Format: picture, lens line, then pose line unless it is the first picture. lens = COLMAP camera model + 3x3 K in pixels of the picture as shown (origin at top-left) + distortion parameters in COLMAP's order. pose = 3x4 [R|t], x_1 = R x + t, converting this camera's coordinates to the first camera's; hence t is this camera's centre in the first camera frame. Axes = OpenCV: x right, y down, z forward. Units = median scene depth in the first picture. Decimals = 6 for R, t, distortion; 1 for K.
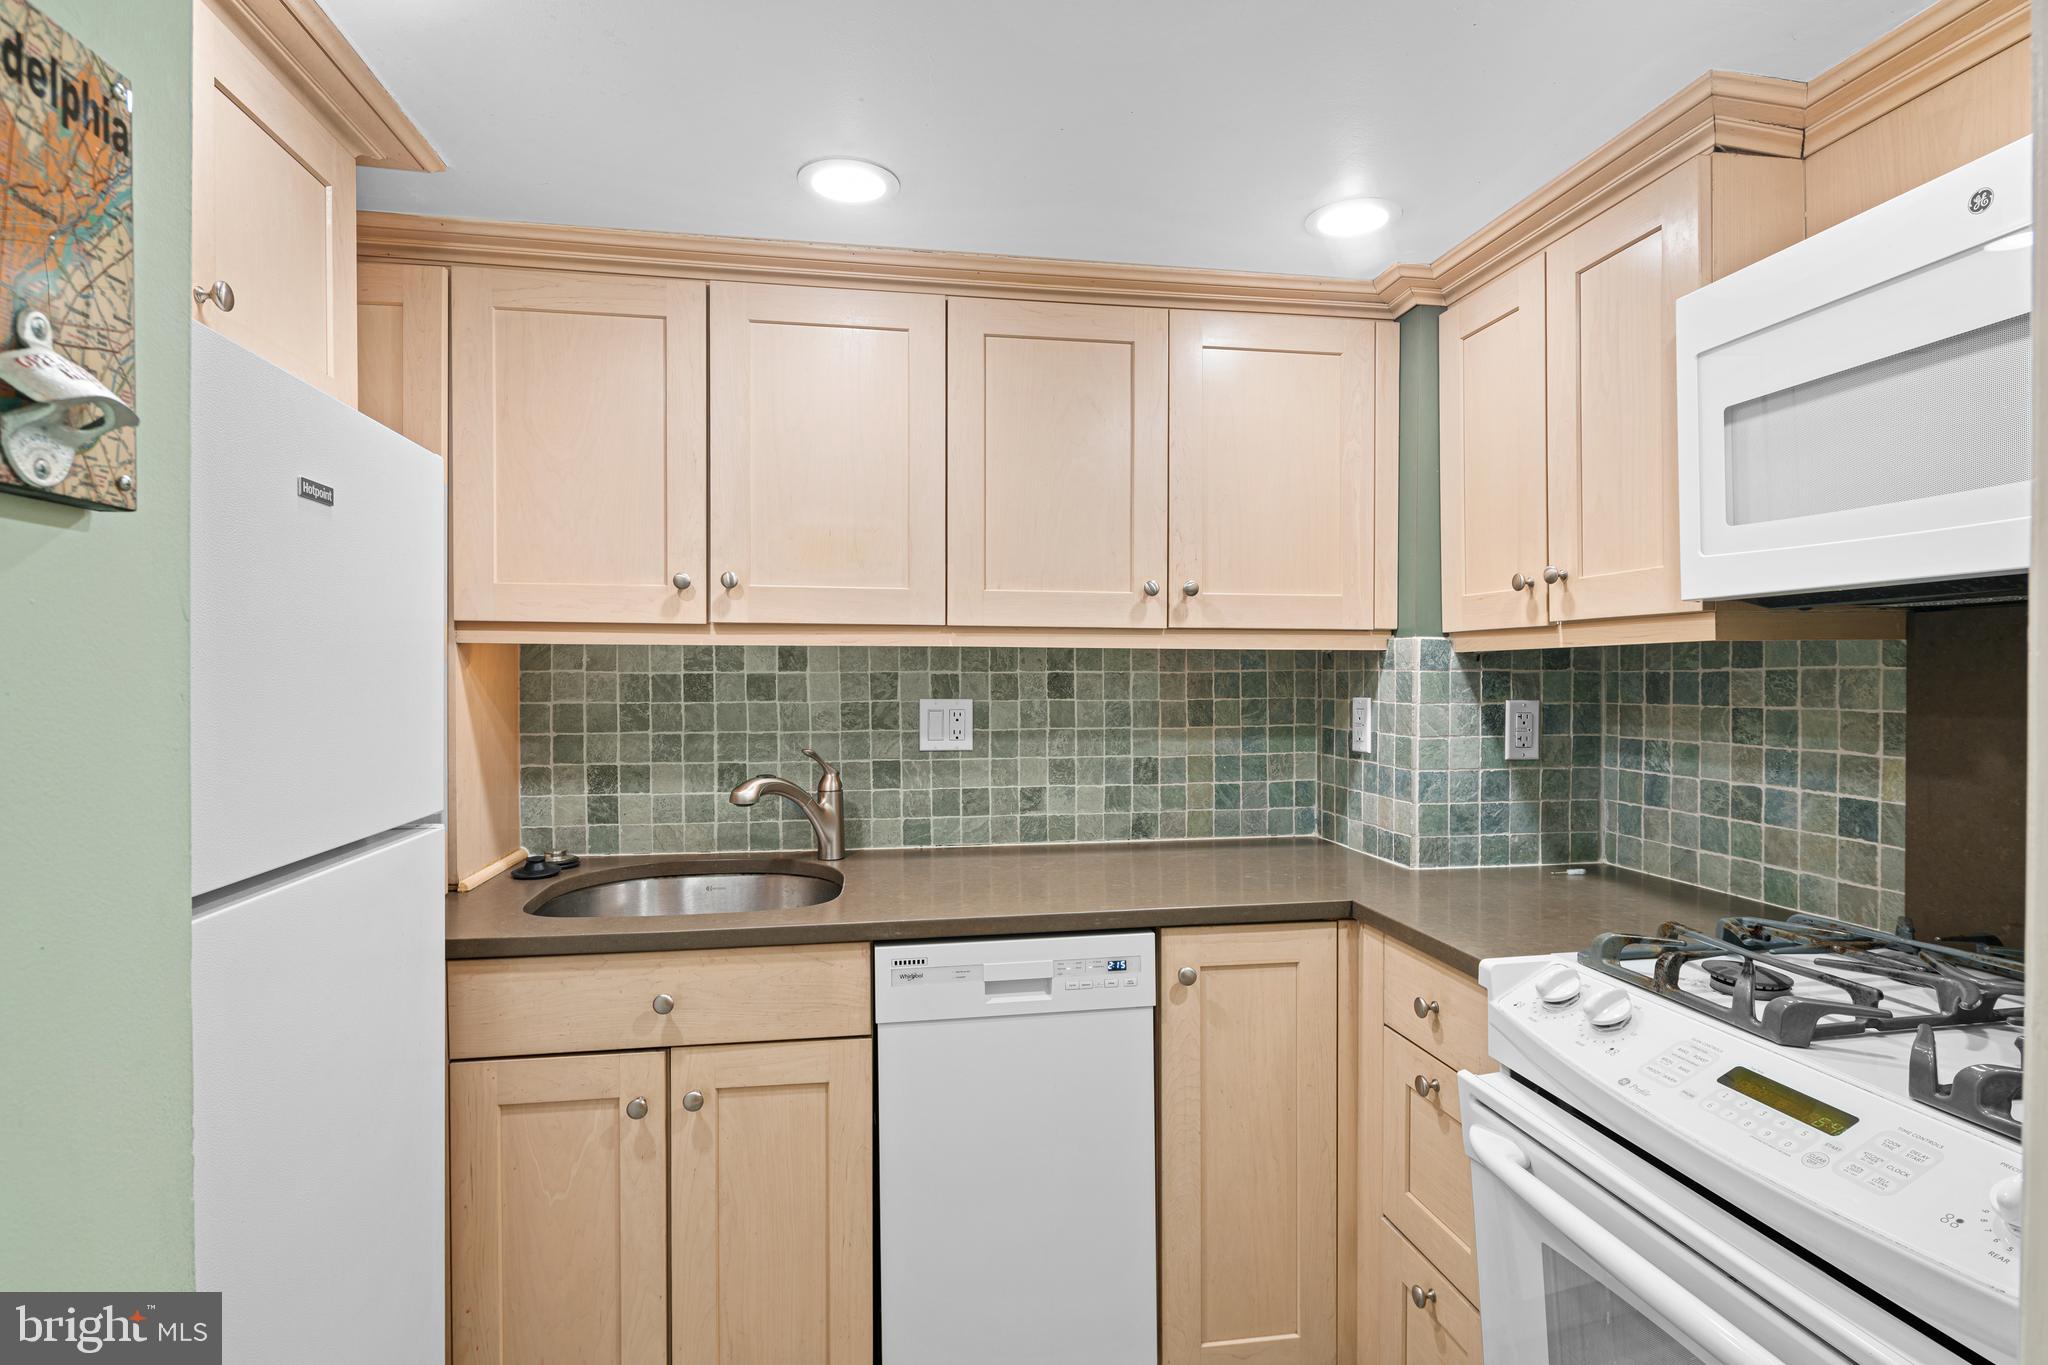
lens RADIAL K [[996.0, 0, 1026.3], [0, 996.0, 688.0], [0, 0, 1]] dist [0.000835, -0.000074]
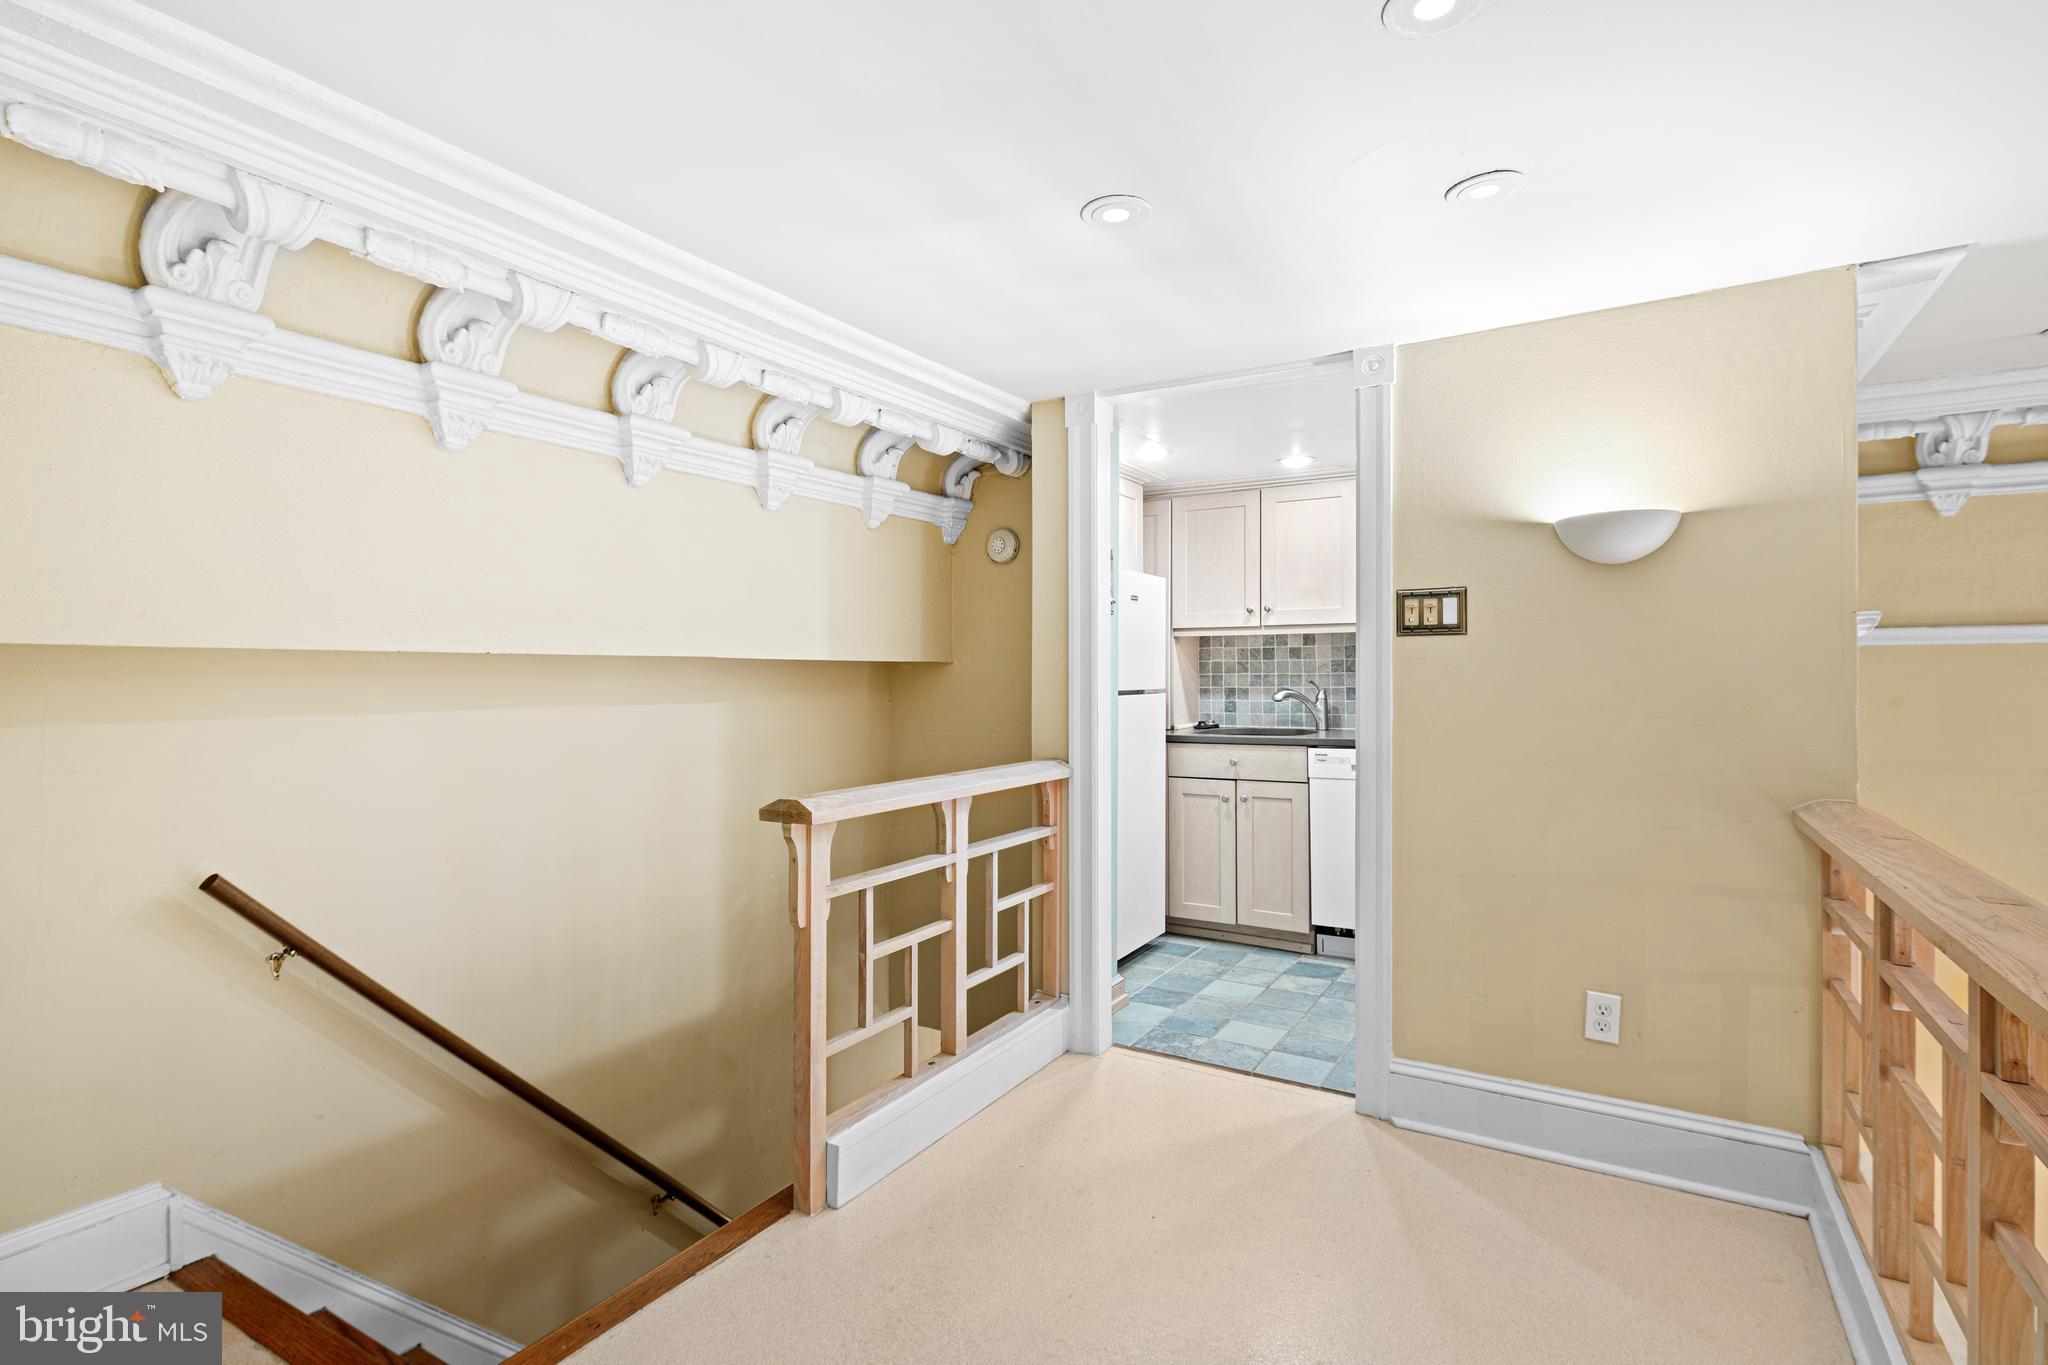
lens RADIAL K [[996.0, 0, 1026.3], [0, 996.0, 688.0], [0, 0, 1]] dist [0.000835, -0.000074]
pose [[0.762947, 0.006494, -0.646429, 0.737910], [-0.000750, 0.999958, 0.009160, 0.059468], [0.646461, -0.006504, 0.762919, -1.117559]]
